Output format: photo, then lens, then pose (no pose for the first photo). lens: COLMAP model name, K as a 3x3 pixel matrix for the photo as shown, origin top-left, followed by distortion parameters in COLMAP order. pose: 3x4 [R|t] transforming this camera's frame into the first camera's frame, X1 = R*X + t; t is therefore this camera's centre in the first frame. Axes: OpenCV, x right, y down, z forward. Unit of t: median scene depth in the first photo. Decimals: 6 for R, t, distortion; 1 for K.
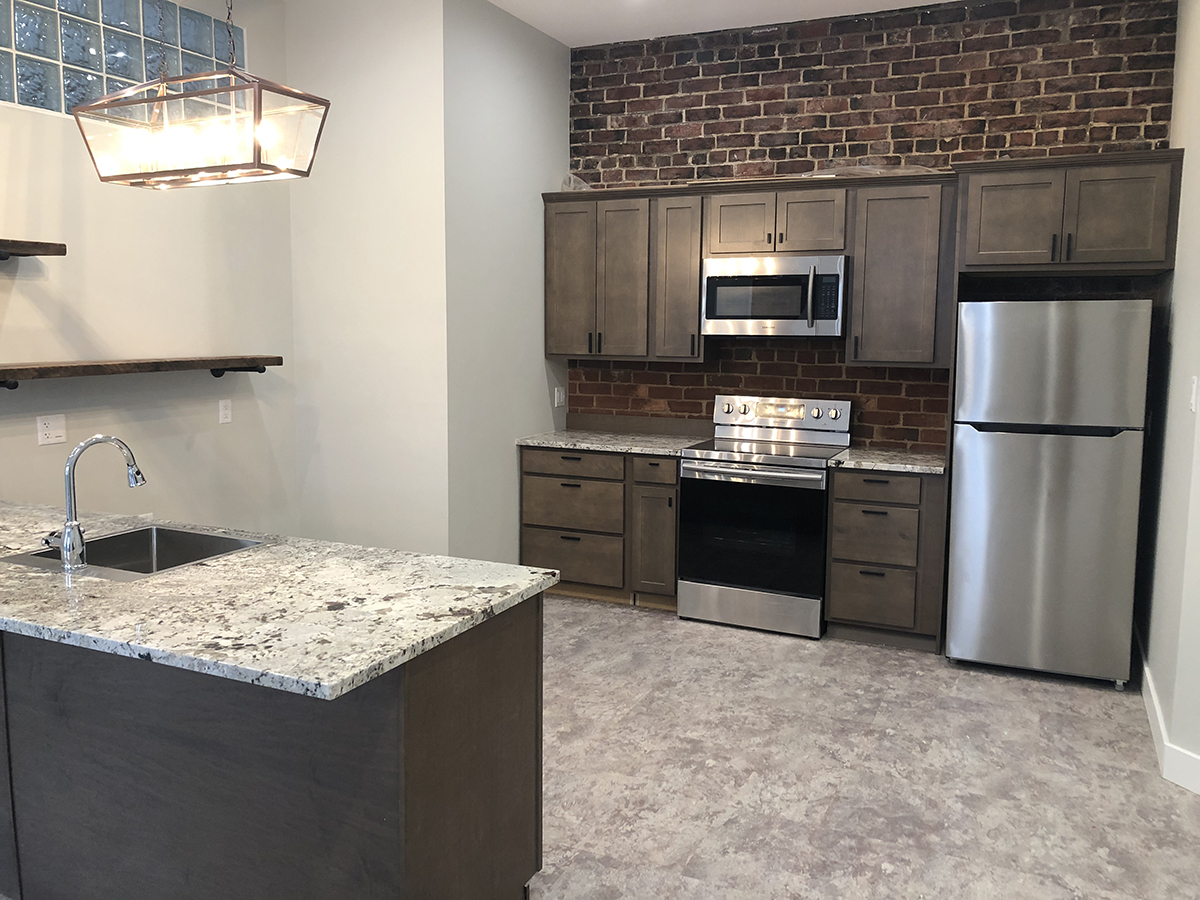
lens RADIAL K [[974.8, 0, 600.0], [0, 974.8, 450.0], [0, 0, 1]] dist [0.002278, -0.001661]
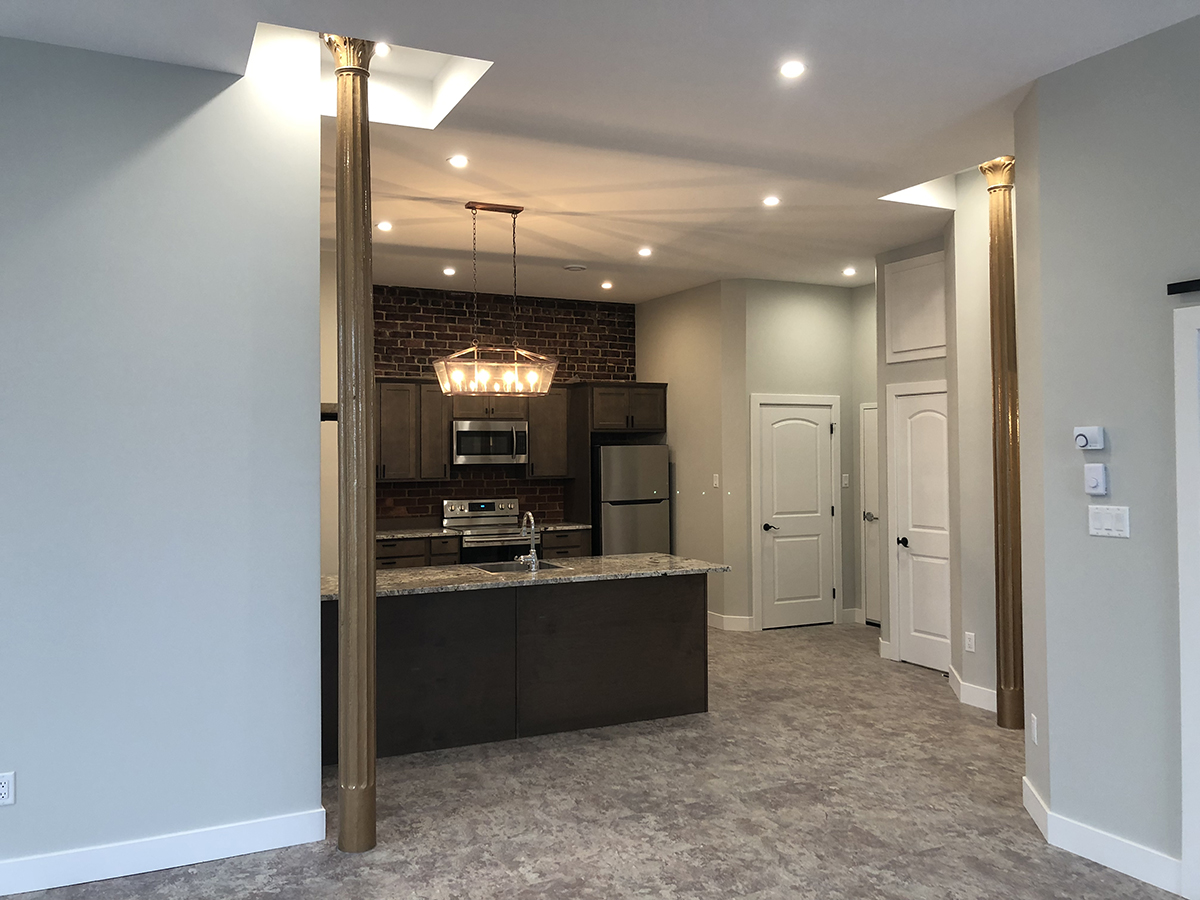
lens RADIAL K [[980.0, 0, 617.5], [0, 980.0, 440.3], [0, 0, 1]] dist [0.006652, -0.004544]
pose [[0.596893, -0.004041, 0.802311, -1.105974], [0.117300, 0.989682, -0.082283, 0.014866], [-0.793700, 0.143225, 0.591208, -0.252707]]
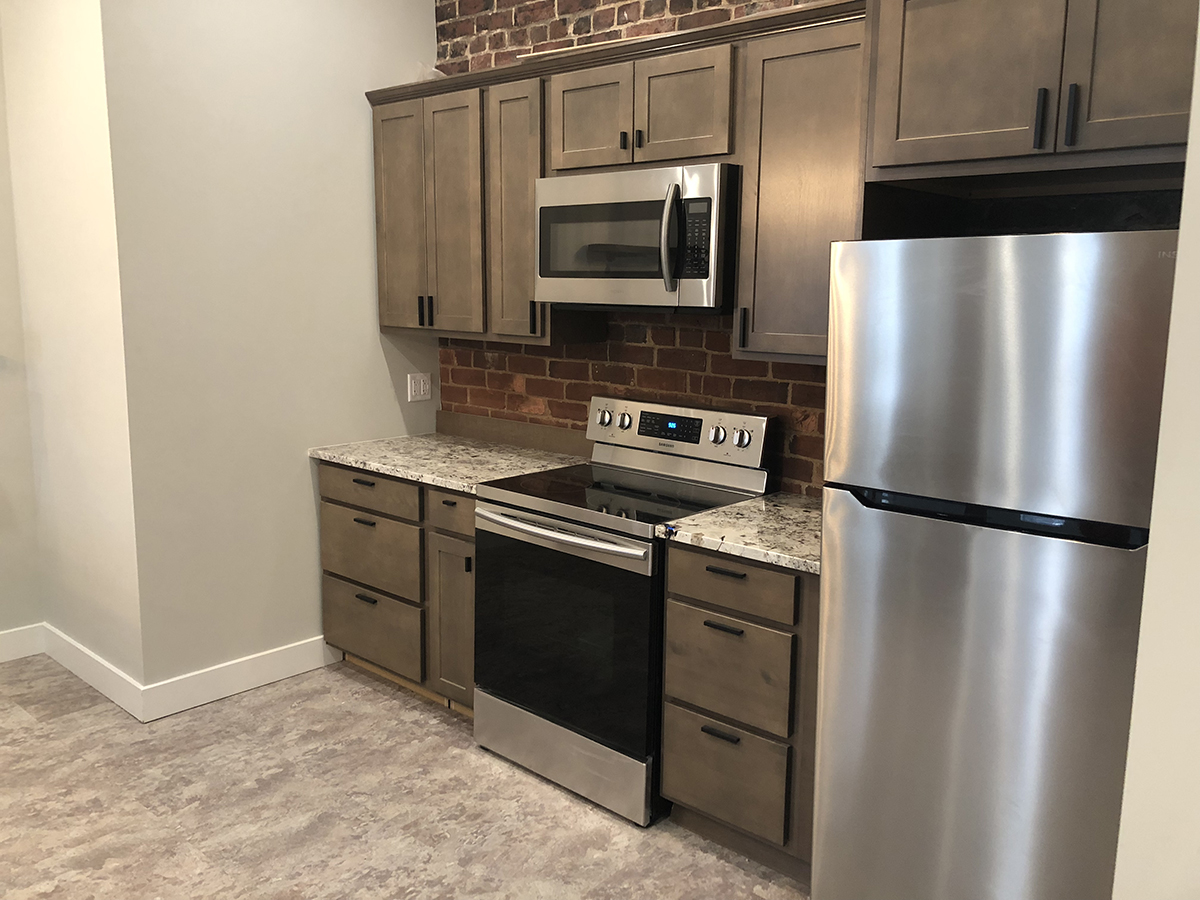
lens RADIAL K [[980.0, 0, 617.5], [0, 980.0, 440.3], [0, 0, 1]] dist [0.006652, -0.004544]
pose [[0.957807, 0.050409, -0.282956, 0.338212], [-0.043020, 0.998553, 0.032269, -0.051723], [0.284173, -0.018735, 0.958590, 0.407760]]
